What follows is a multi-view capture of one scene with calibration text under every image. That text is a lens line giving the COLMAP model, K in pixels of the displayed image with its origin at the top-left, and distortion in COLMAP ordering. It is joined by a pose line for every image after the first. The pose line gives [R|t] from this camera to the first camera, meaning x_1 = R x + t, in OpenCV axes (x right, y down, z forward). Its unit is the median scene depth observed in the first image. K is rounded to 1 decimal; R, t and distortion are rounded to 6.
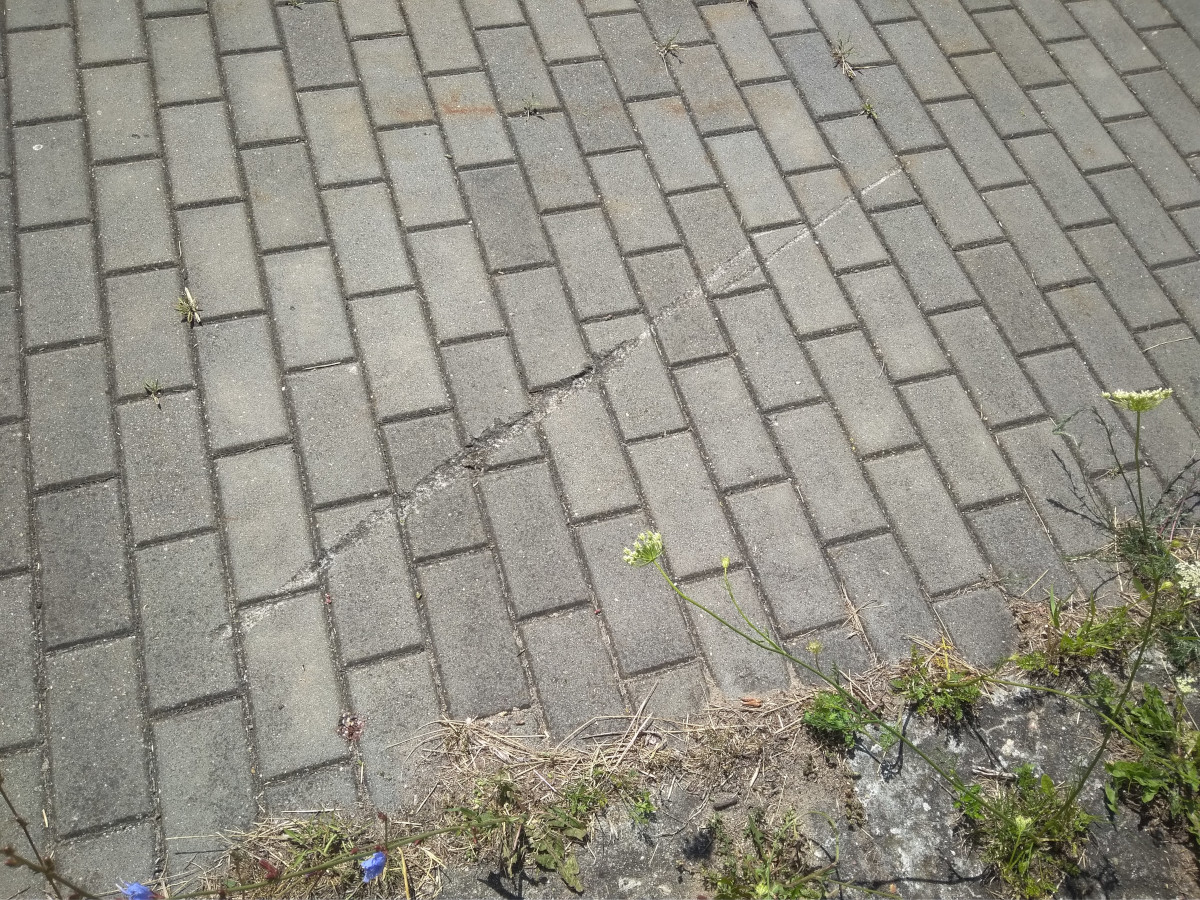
lens RADIAL K [[951.0, 0, 595.8], [0, 951.0, 455.4], [0, 0, 1]] dist [0.077485, -0.102217]
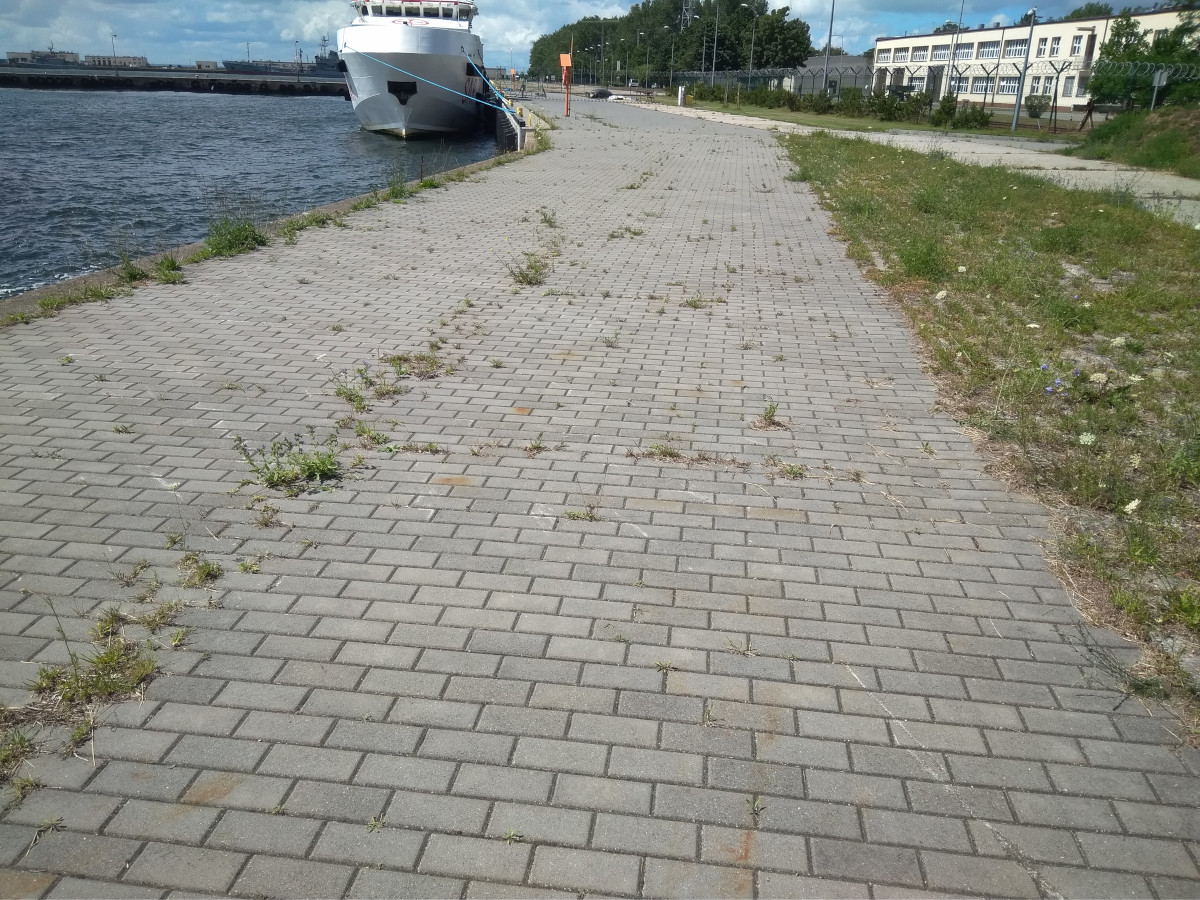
lens RADIAL K [[951.0, 0, 599.4], [0, 951.0, 452.2], [0, 0, 1]] dist [0.077485, -0.102217]
pose [[0.421757, -0.424927, 0.800973, -1.005483], [0.802475, 0.586161, -0.111581, -0.687238], [-0.422085, 0.689821, 0.588211, 0.020397]]
